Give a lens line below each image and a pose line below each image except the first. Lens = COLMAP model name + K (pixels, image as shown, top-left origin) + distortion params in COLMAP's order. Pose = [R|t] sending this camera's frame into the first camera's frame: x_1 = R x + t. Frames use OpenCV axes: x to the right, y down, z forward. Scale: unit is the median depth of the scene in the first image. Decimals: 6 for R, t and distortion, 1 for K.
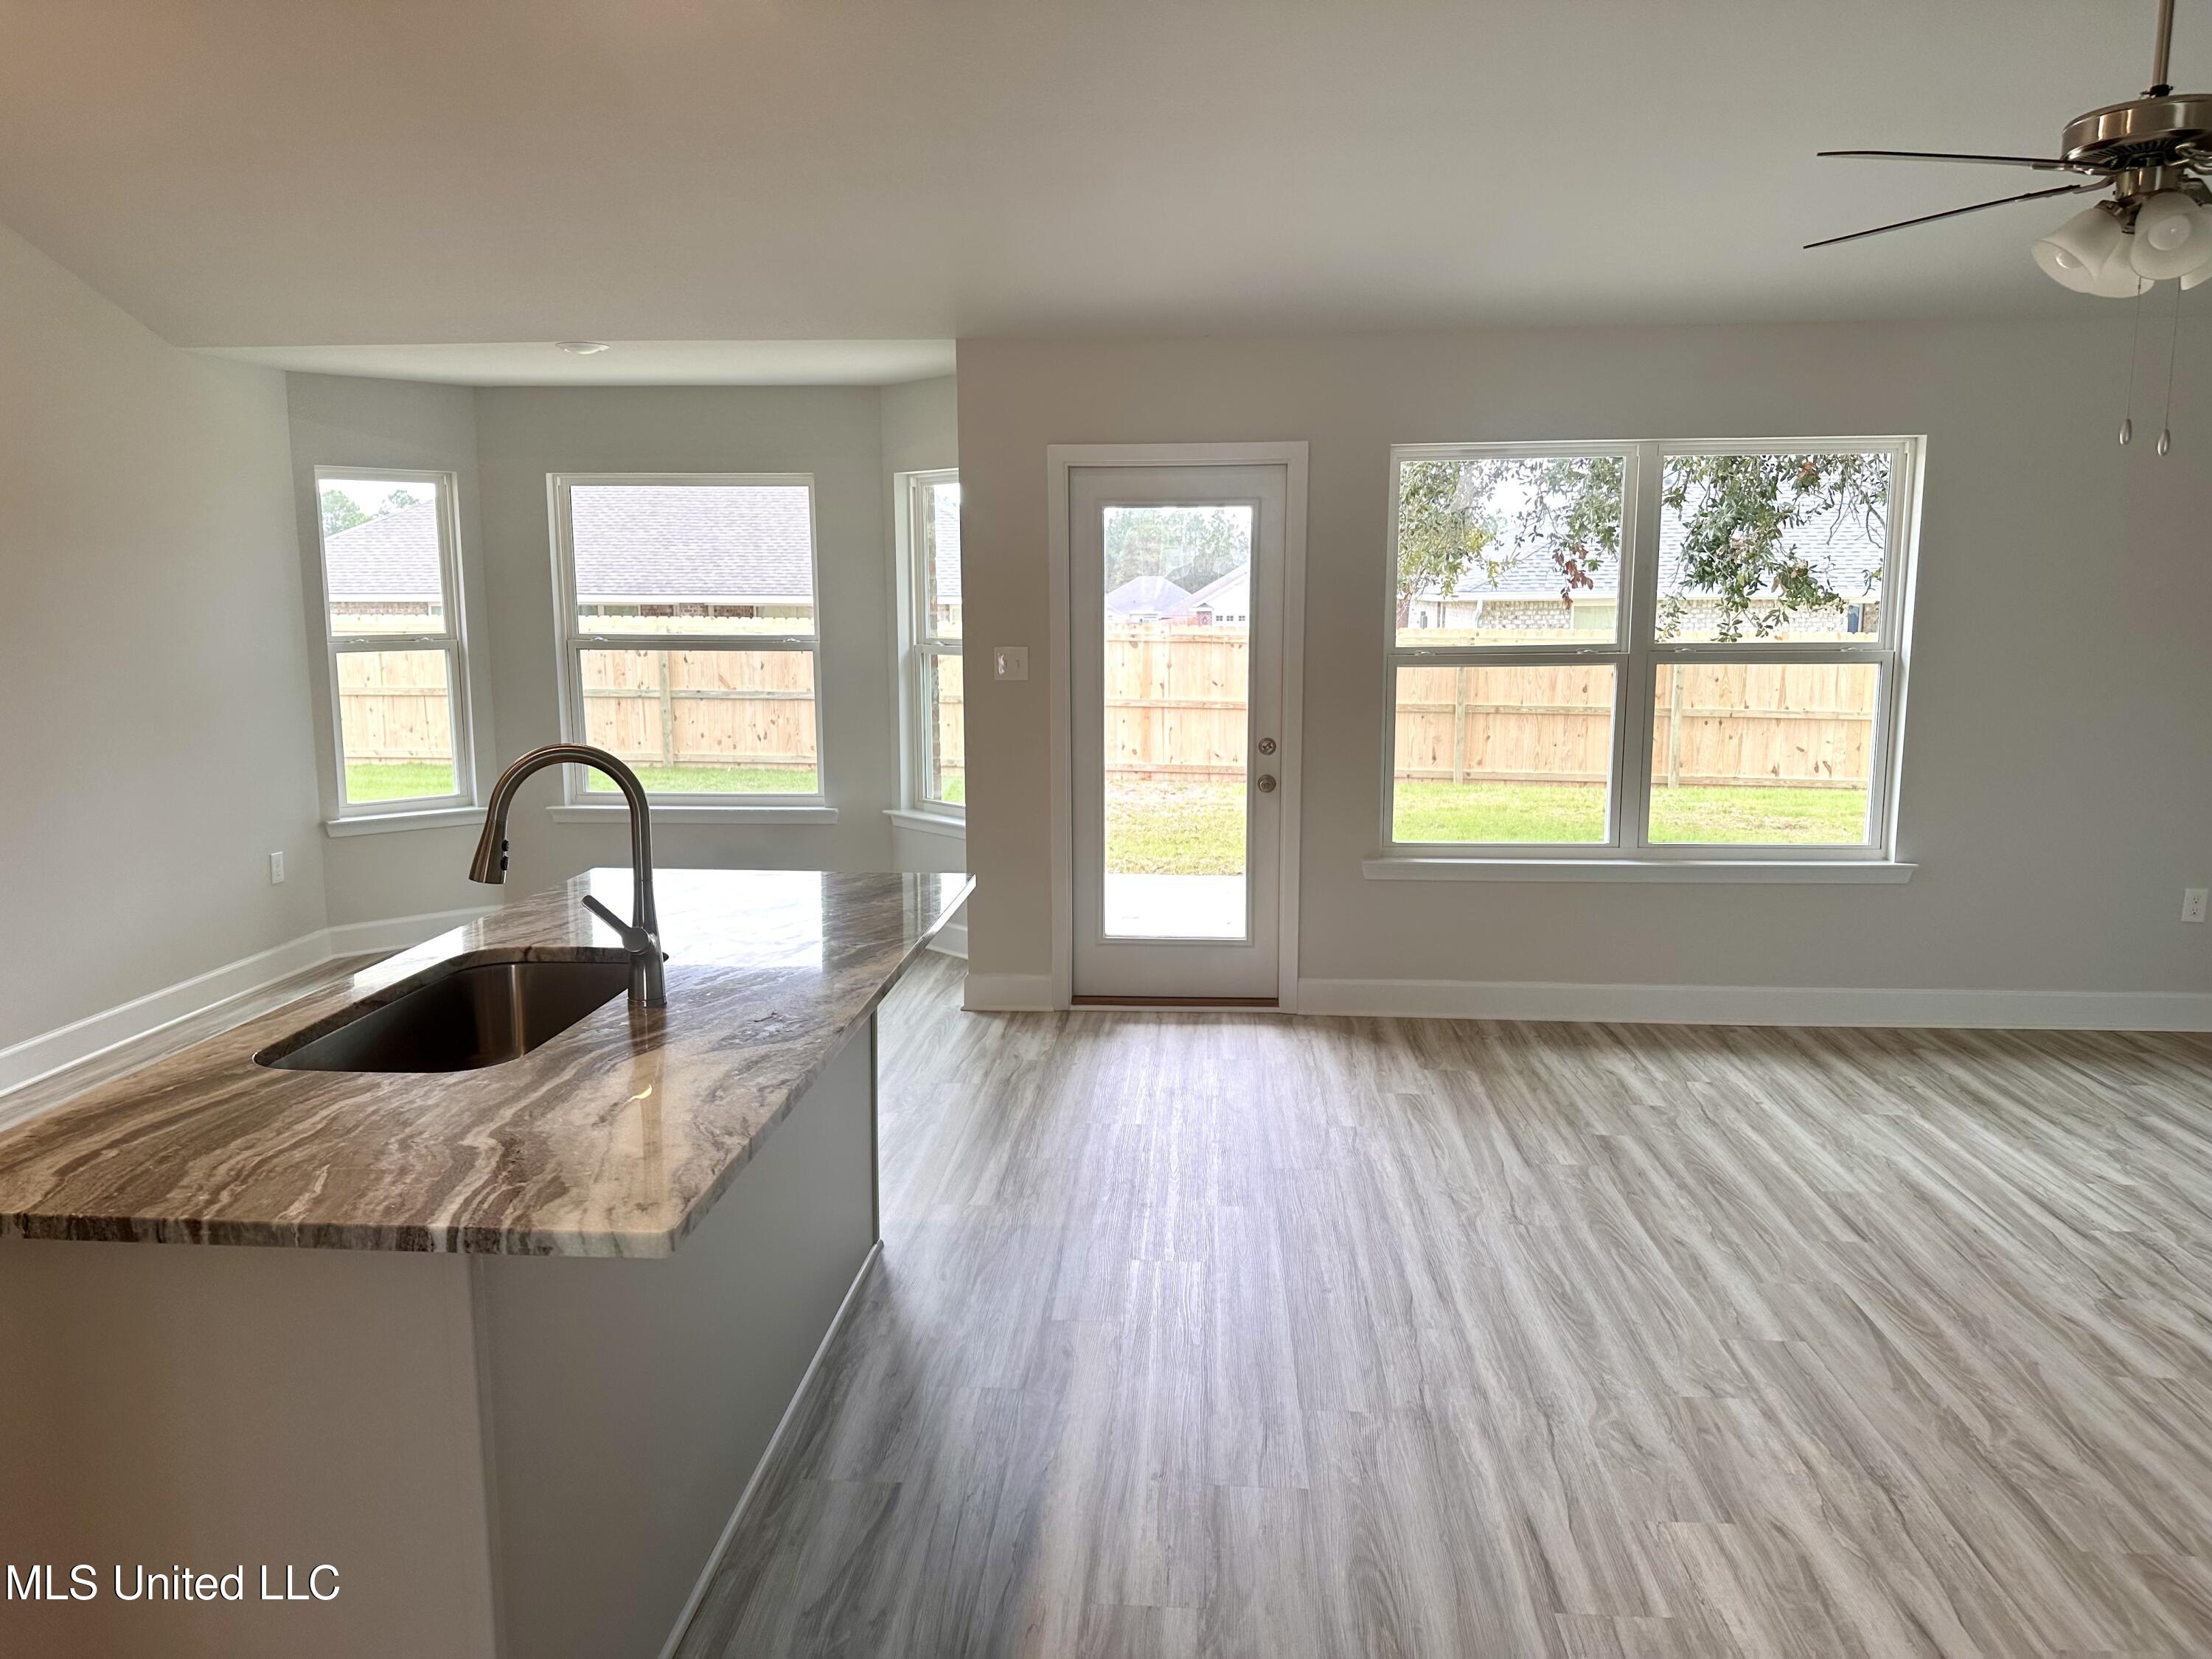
lens RADIAL K [[1558.4, 0, 1115.1], [0, 1558.4, 833.8], [0, 0, 1]] dist [0.011025, -0.005121]
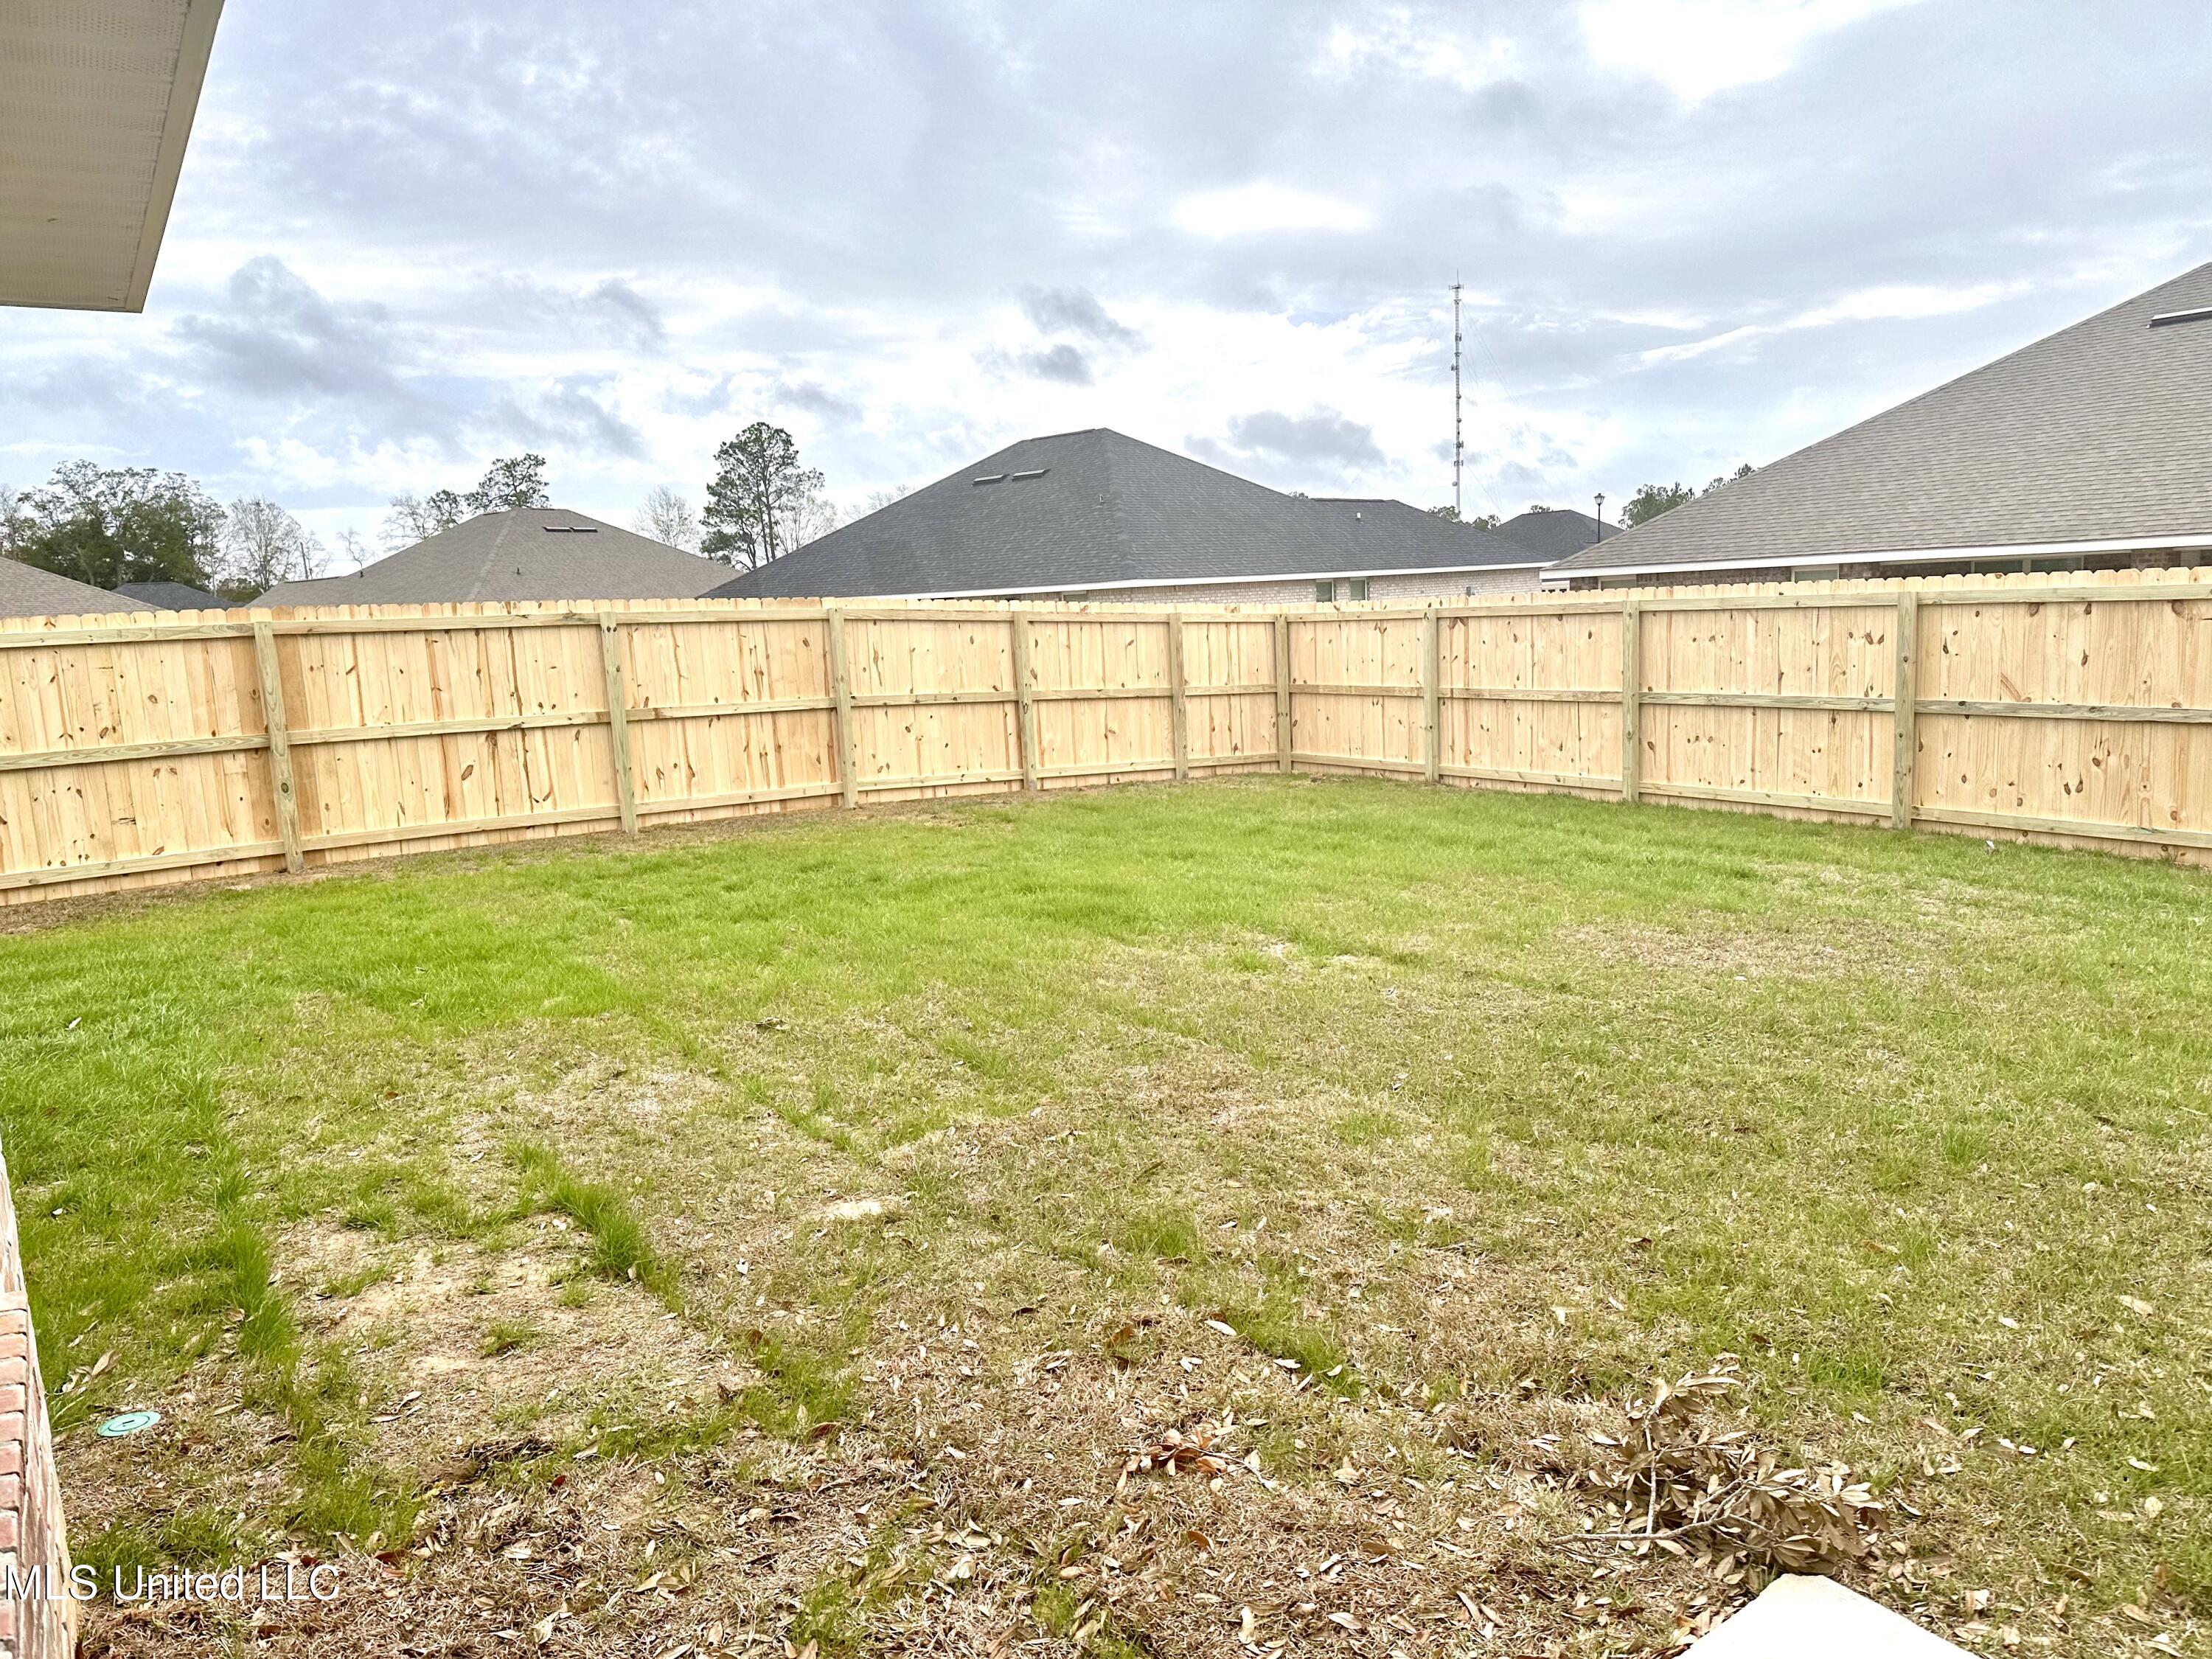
lens RADIAL K [[1558.4, 0, 1108.5], [0, 1558.4, 824.5], [0, 0, 1]] dist [0.011025, -0.005121]
pose [[0.605831, 0.082531, -0.791301, 0.009373], [-0.068733, 0.996316, 0.051291, -0.053762], [0.792619, 0.023315, 0.609271, 0.383019]]
